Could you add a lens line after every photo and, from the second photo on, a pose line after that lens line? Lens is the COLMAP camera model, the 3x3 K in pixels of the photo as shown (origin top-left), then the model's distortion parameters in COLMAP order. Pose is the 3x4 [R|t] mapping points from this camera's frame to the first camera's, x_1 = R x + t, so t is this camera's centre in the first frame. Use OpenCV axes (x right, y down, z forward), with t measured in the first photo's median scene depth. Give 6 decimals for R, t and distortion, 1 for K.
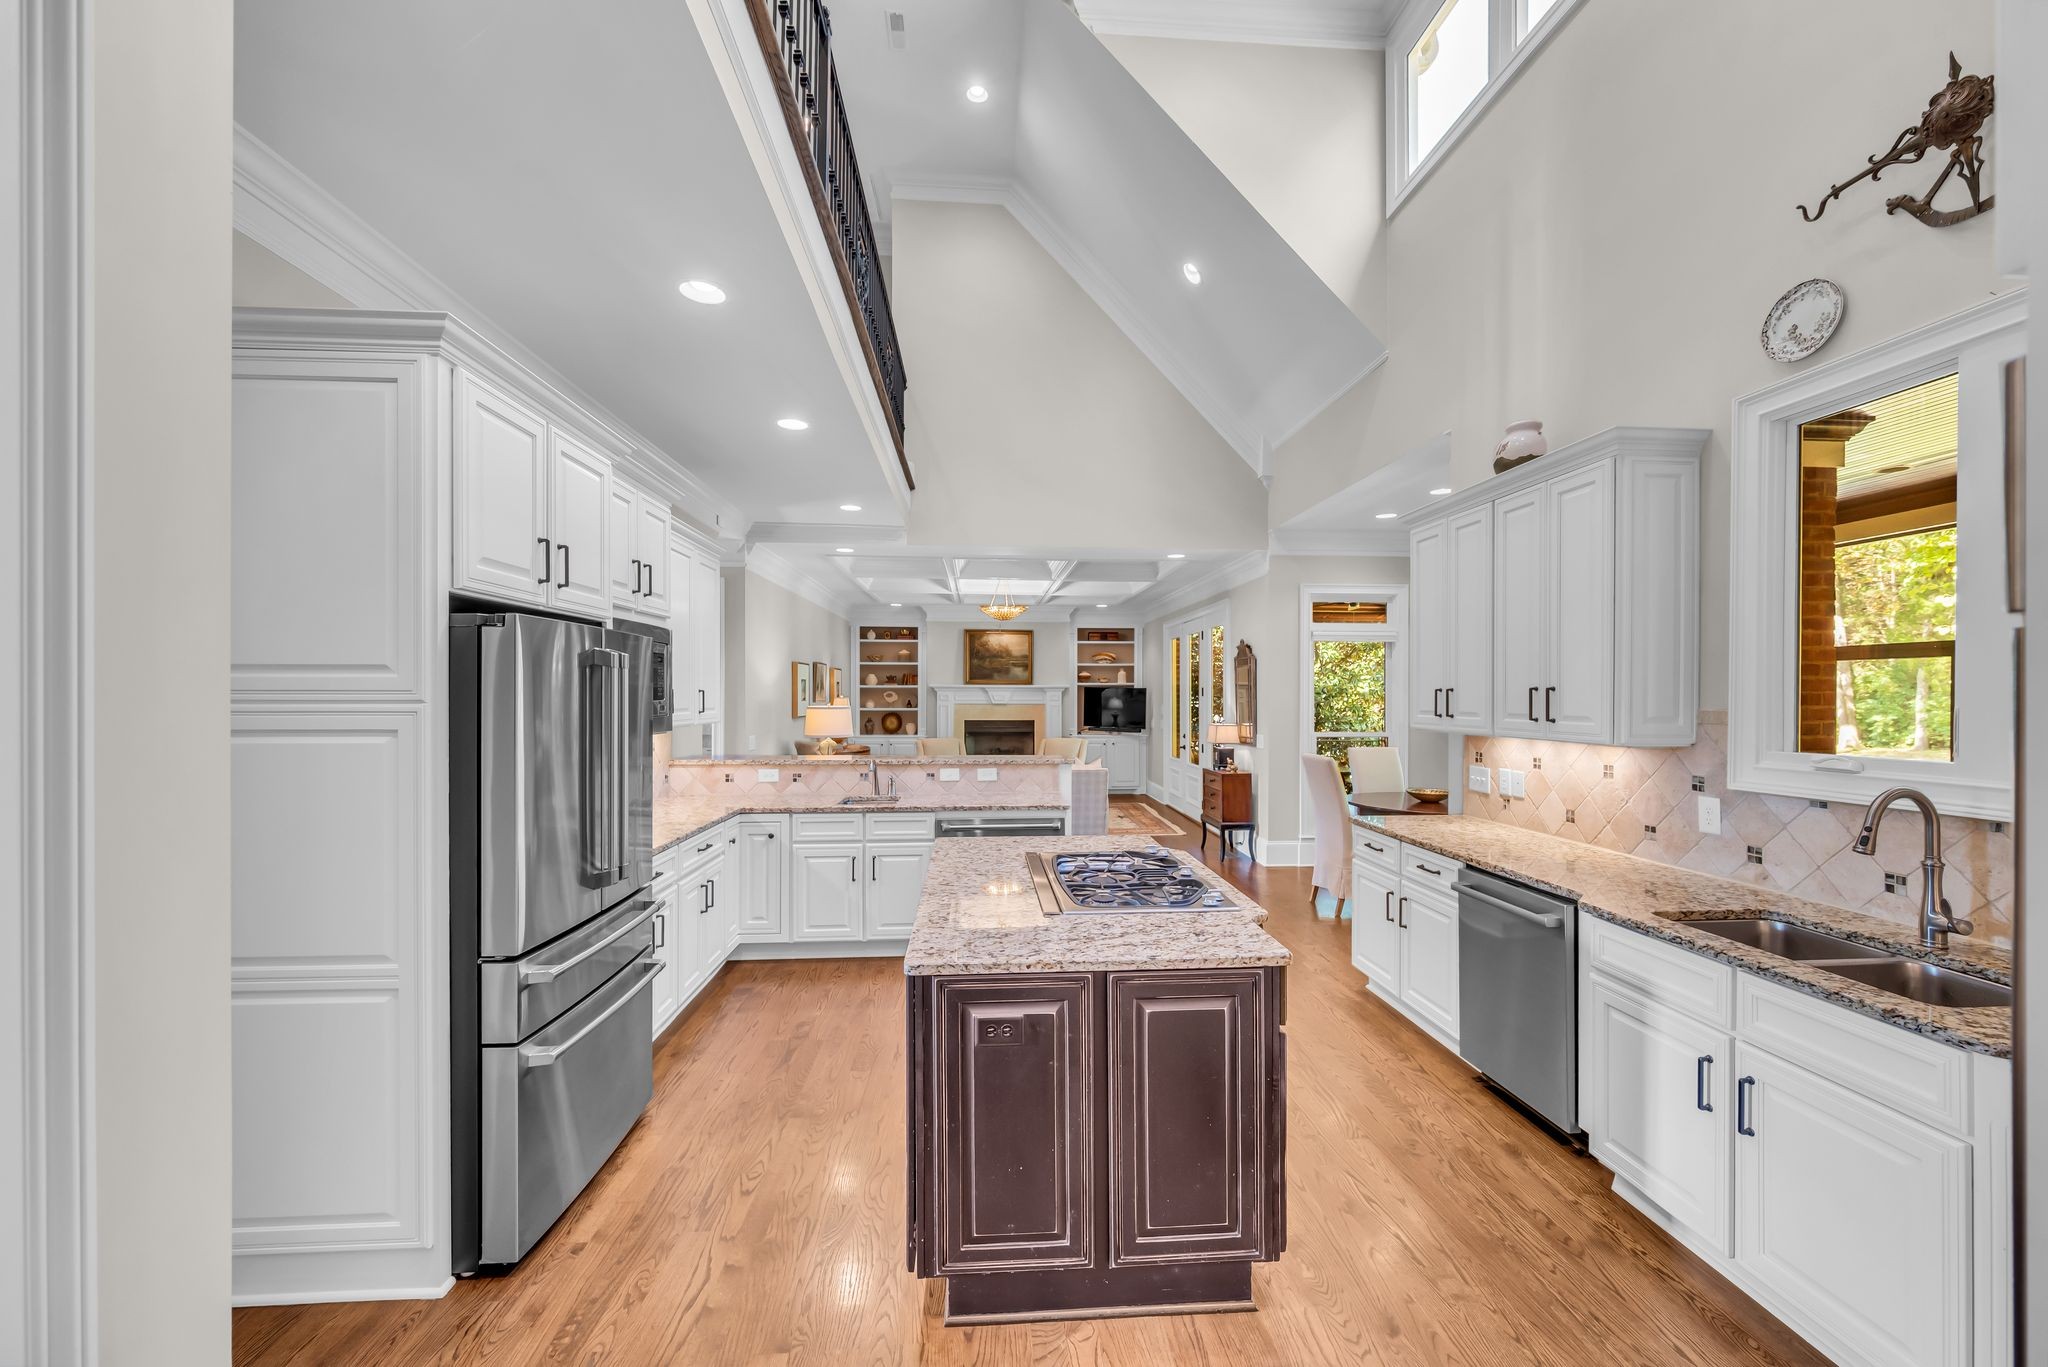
lens RADIAL K [[799.0, 0, 1041.3], [0, 799.0, 696.1], [0, 0, 1]] dist [-0.001430, 0.000641]
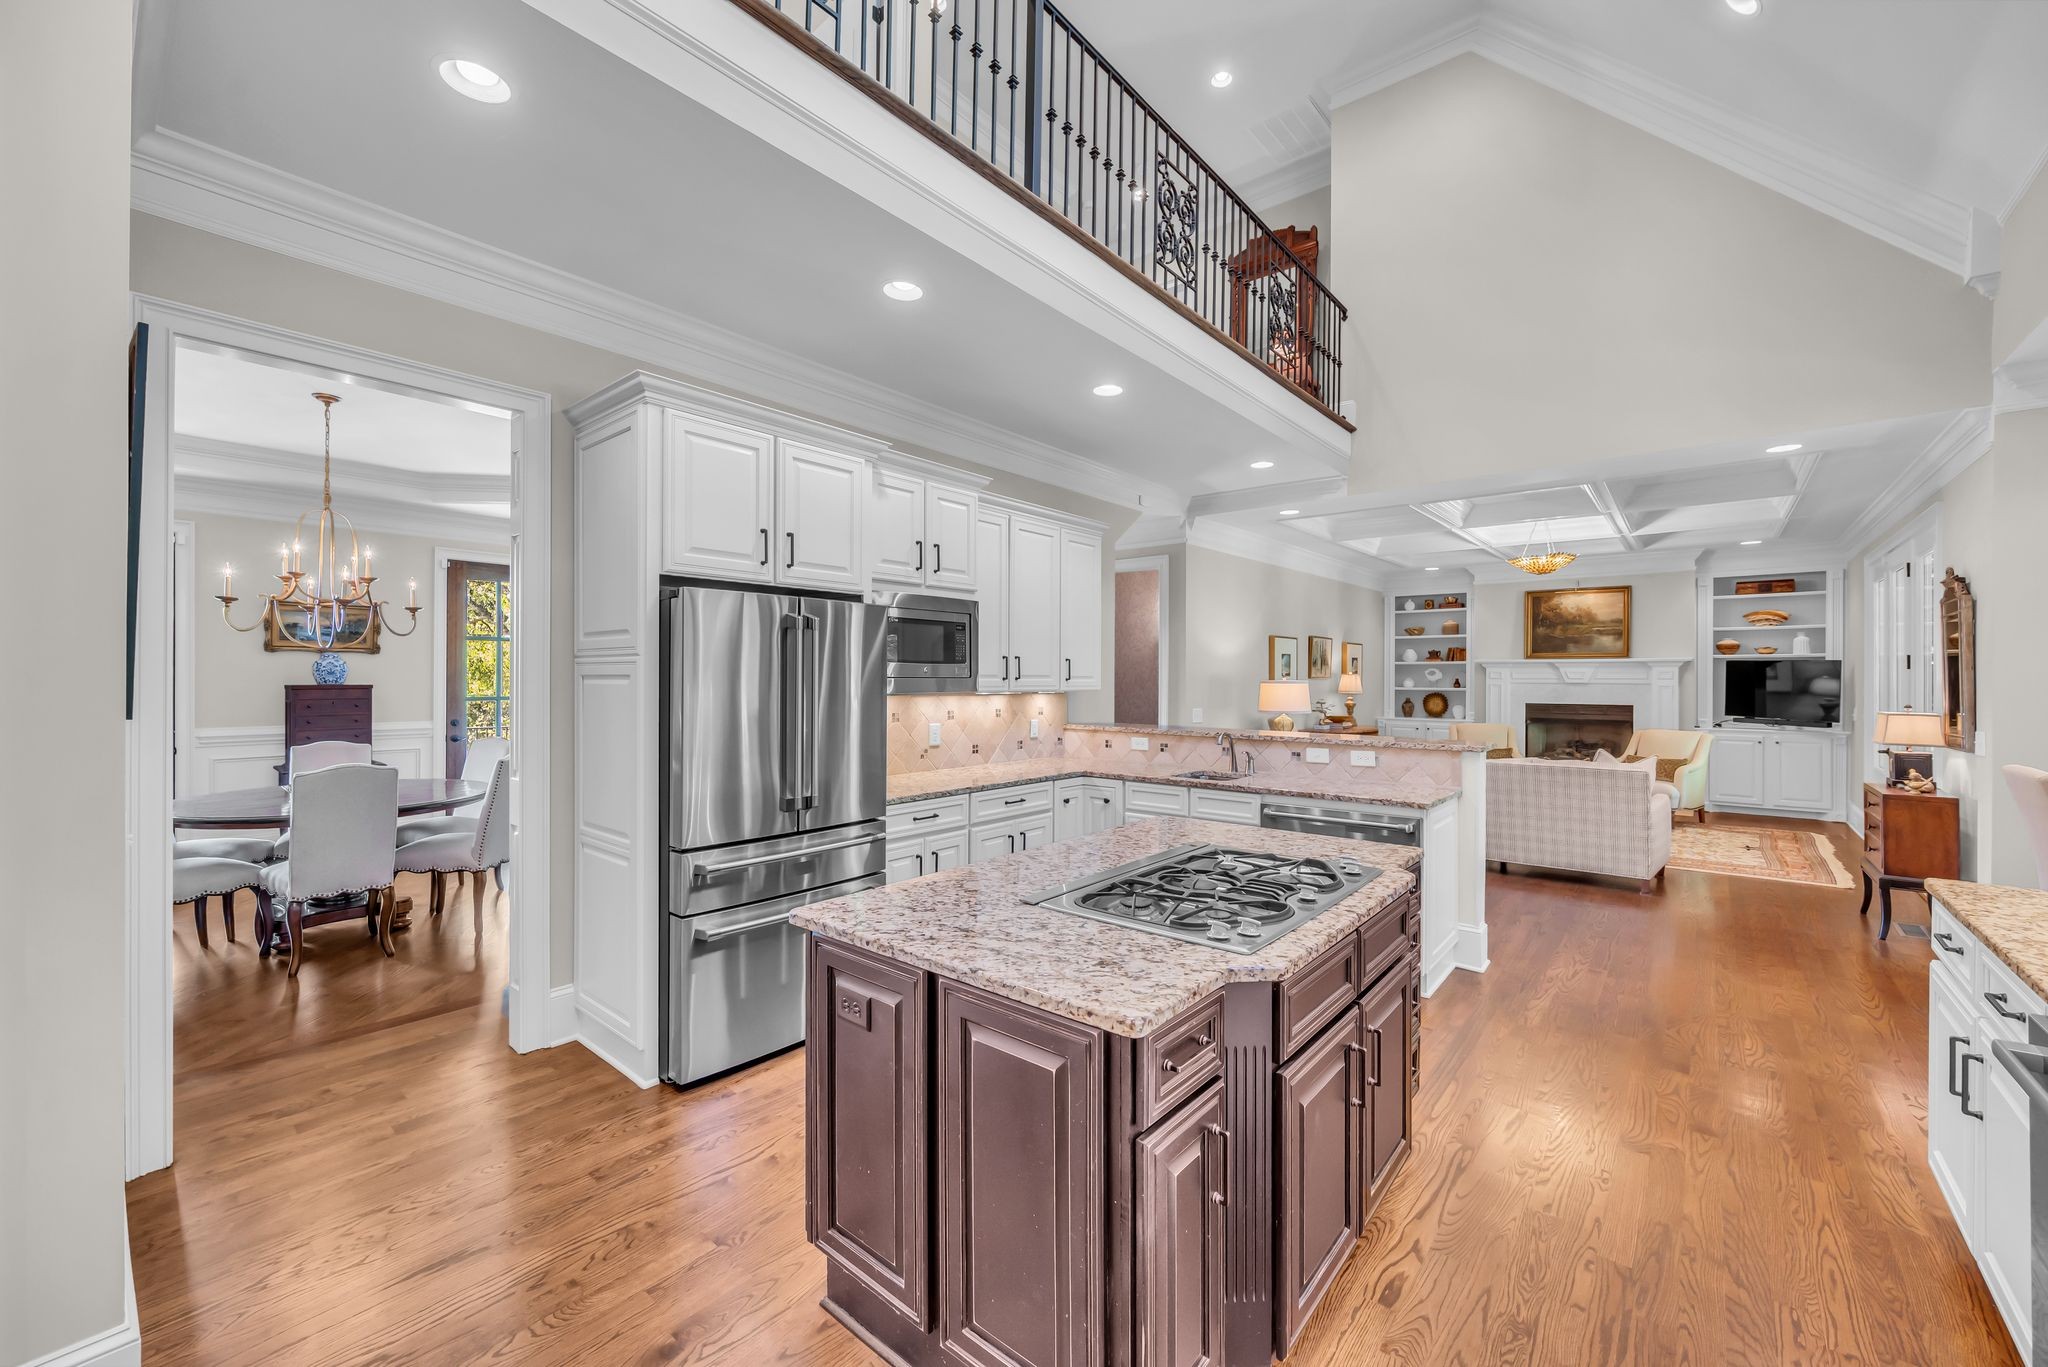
lens RADIAL K [[799.0, 0, 1045.7], [0, 799.0, 676.4], [0, 0, 1]] dist [-0.001430, 0.000641]
pose [[0.723031, -0.000885, -0.690816, 0.271716], [-0.002888, 0.999987, -0.004303, 0.019107], [0.690810, 0.005106, 0.723018, 0.188071]]
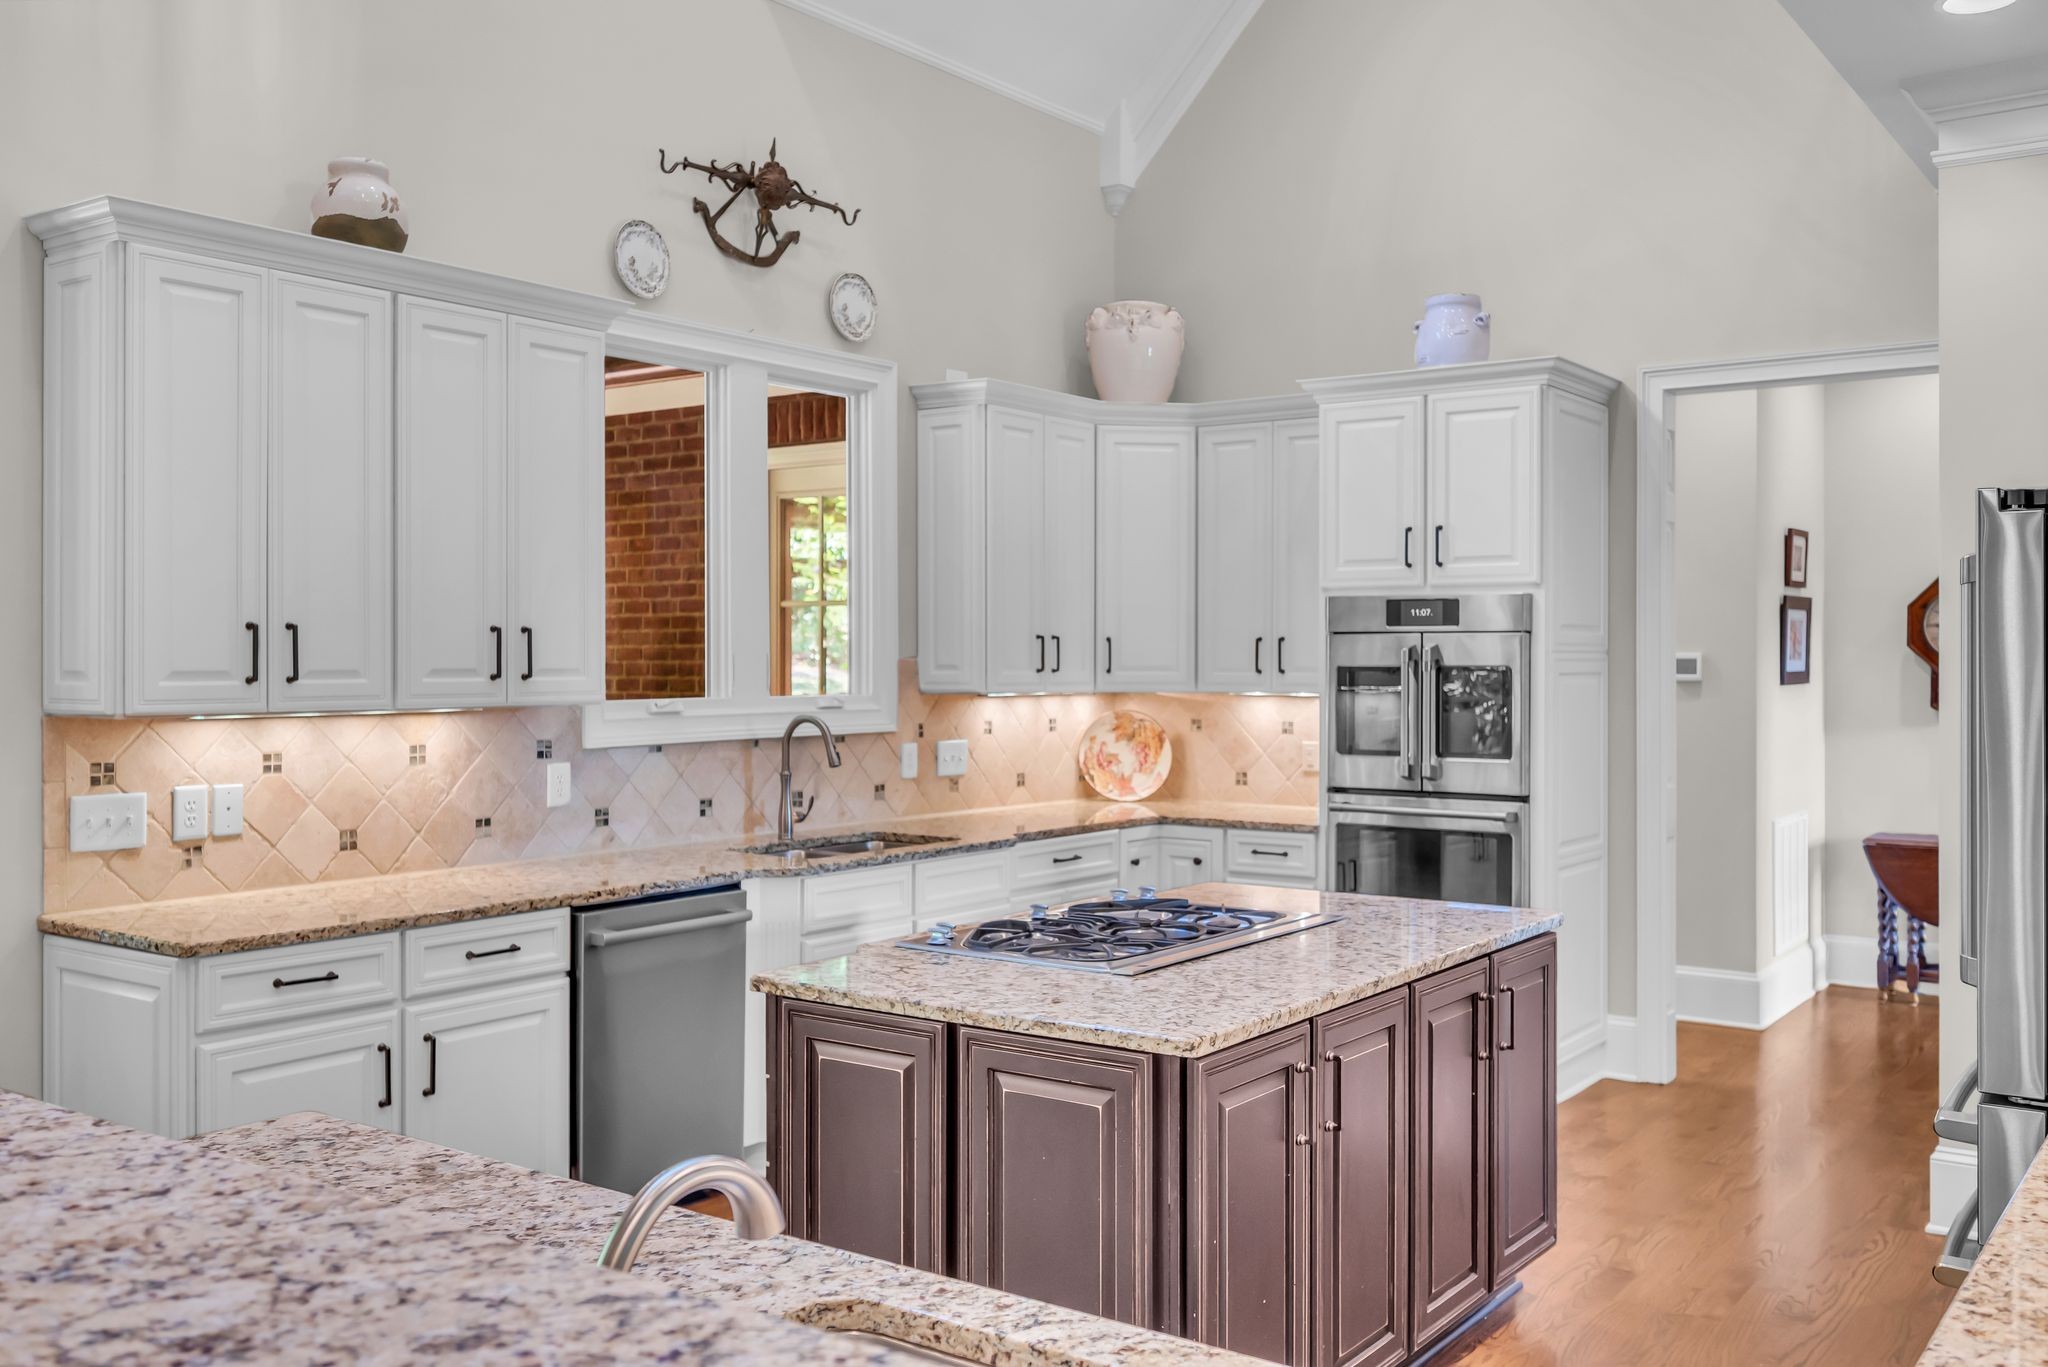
lens RADIAL K [[1802.1, 0, 1031.3], [0, 1802.1, 669.9], [0, 0, 1]] dist [0.004461, -0.002451]
pose [[-0.754387, -0.008024, 0.656381, -0.426646], [-0.000797, 0.999936, 0.011308, 0.004381], [-0.656429, 0.008007, -0.754345, 1.164219]]
